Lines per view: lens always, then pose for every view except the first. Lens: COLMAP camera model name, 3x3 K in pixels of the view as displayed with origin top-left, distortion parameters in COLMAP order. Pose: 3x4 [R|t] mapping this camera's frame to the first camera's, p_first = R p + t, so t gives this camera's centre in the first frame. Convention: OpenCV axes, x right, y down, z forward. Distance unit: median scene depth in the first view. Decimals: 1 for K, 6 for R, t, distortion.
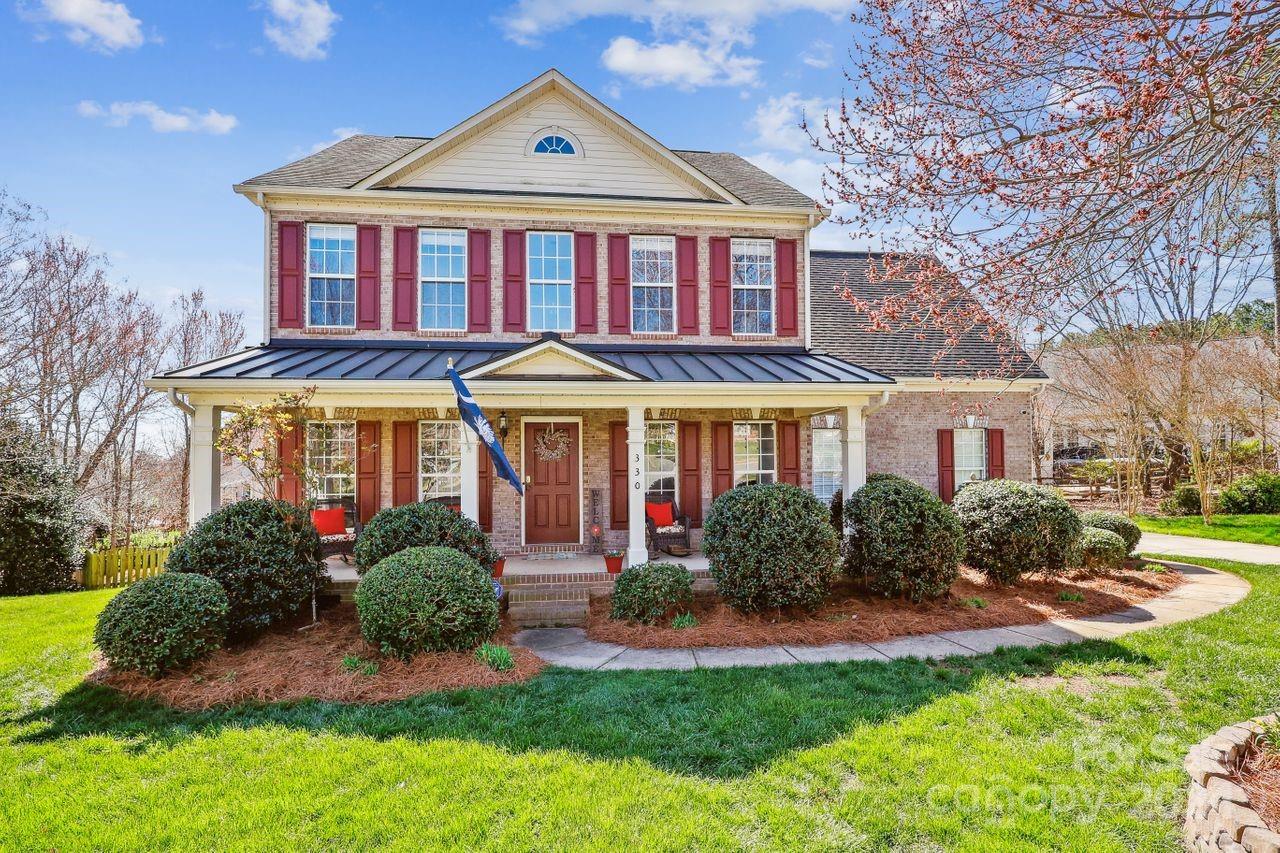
lens RADIAL K [[621.1, 0, 636.2], [0, 621.1, 452.9], [0, 0, 1]] dist [-0.001779, -0.000090]
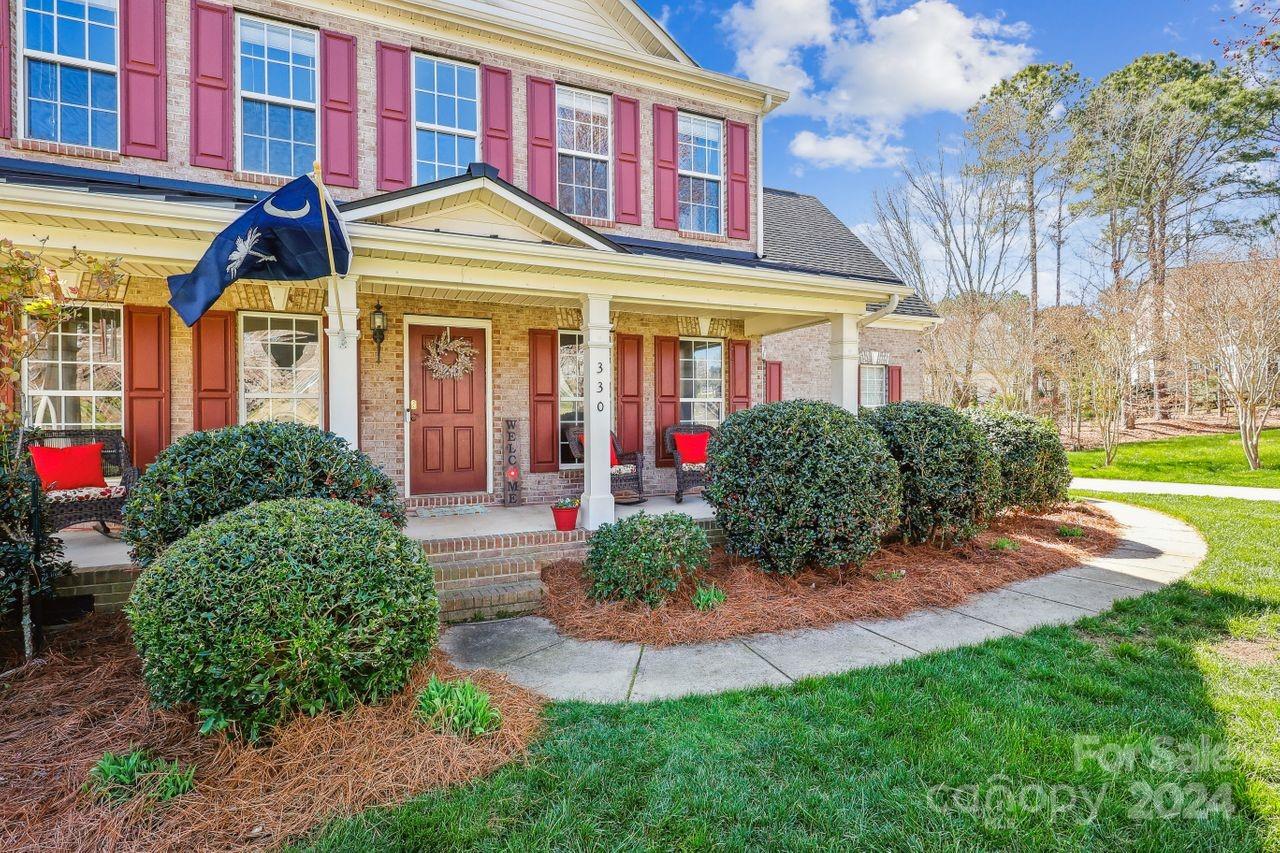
lens RADIAL K [[601.9, 0, 638.8], [0, 601.9, 421.9], [0, 0, 1]] dist [0.001297, 0.000222]
pose [[0.959224, 0.001719, 0.282642, -0.127151], [-0.009030, 0.999657, 0.024566, 0.044912], [-0.282503, -0.026116, 0.958911, 0.275470]]
